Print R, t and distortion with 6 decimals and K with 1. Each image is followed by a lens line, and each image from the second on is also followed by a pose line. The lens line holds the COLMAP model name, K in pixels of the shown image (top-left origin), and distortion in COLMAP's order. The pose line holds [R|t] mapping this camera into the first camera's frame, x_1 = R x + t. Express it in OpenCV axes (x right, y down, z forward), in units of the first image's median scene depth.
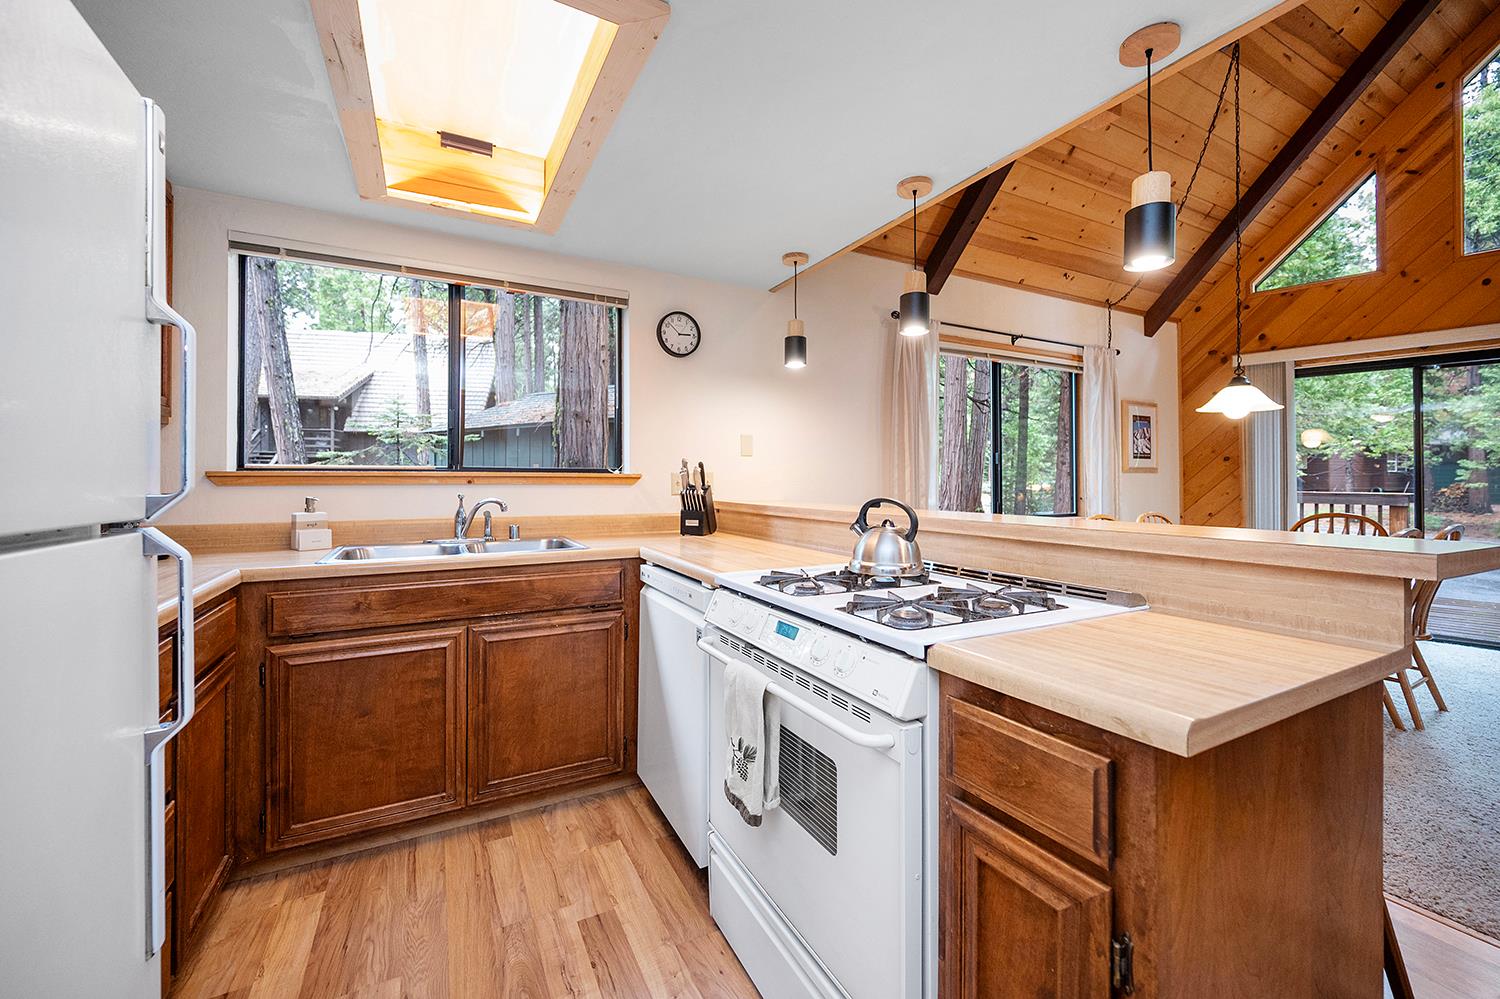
lens RADIAL K [[592.7, 0, 733.4], [0, 592.7, 473.4], [0, 0, 1]] dist [-0.003470, -0.000315]
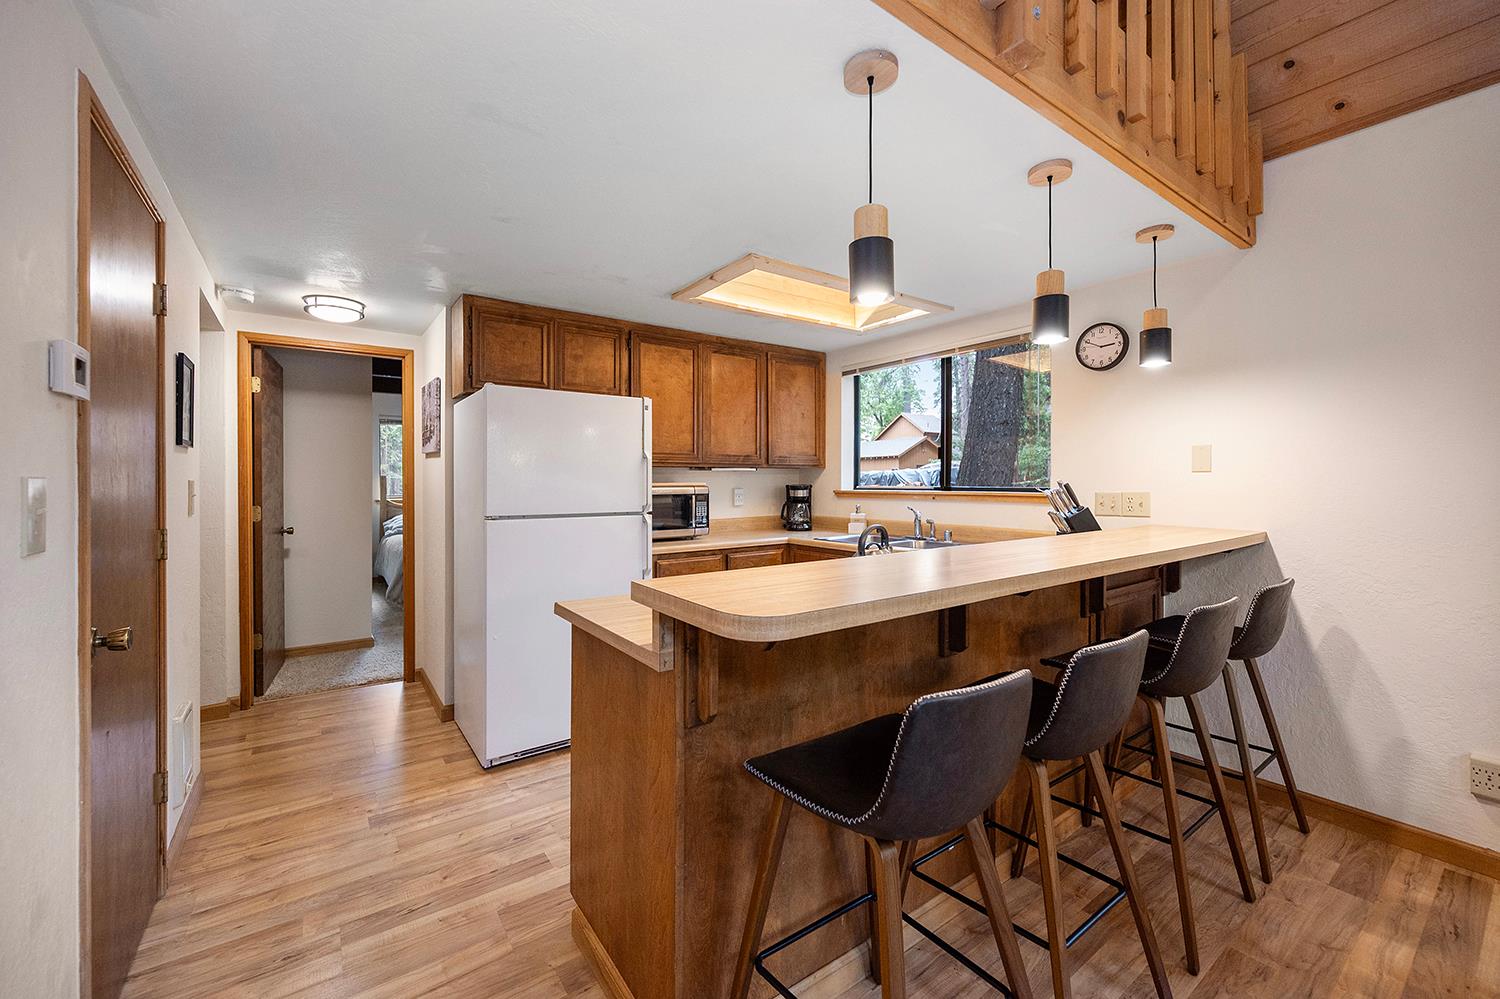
lens RADIAL K [[592.7, 0, 763.7], [0, 592.7, 480.7], [0, 0, 1]] dist [-0.003470, -0.000315]
pose [[0.160544, -0.002997, -0.987024, 0.859418], [0.015170, 0.999885, -0.000568, -0.031739], [0.986912, -0.014882, 0.160571, 0.351663]]
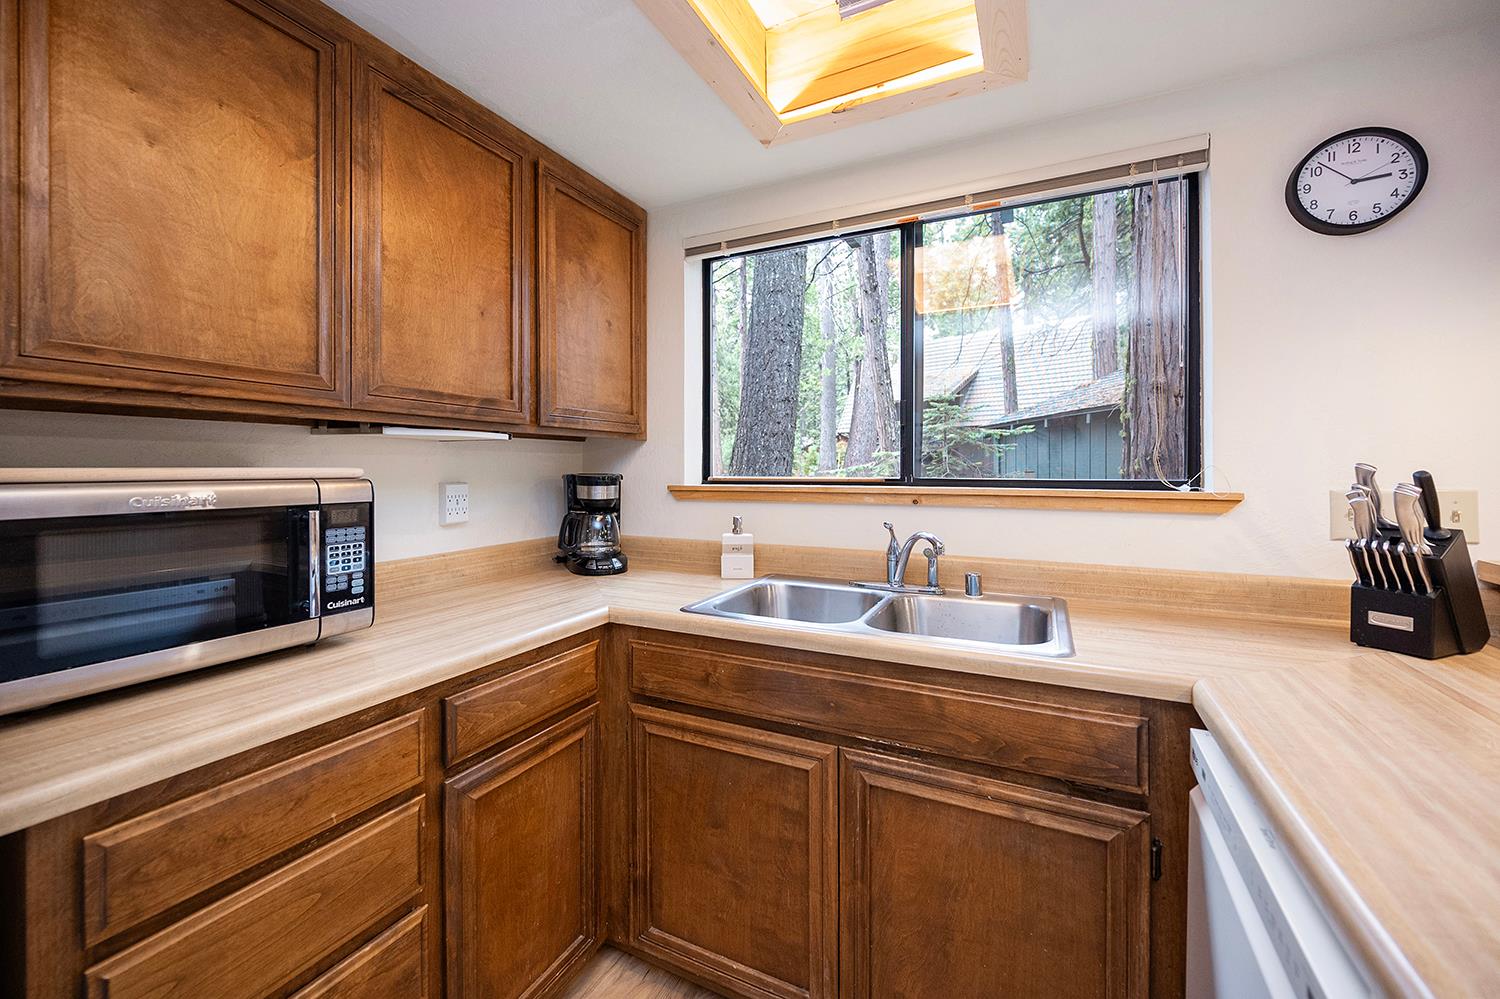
lens RADIAL K [[592.7, 0, 743.1], [0, 592.7, 470.0], [0, 0, 1]] dist [-0.003470, -0.000315]
pose [[0.589702, -0.001415, -0.807620, -0.004639], [0.010440, 0.999928, 0.005871, -0.027738], [0.807554, -0.011894, 0.589674, 0.409554]]
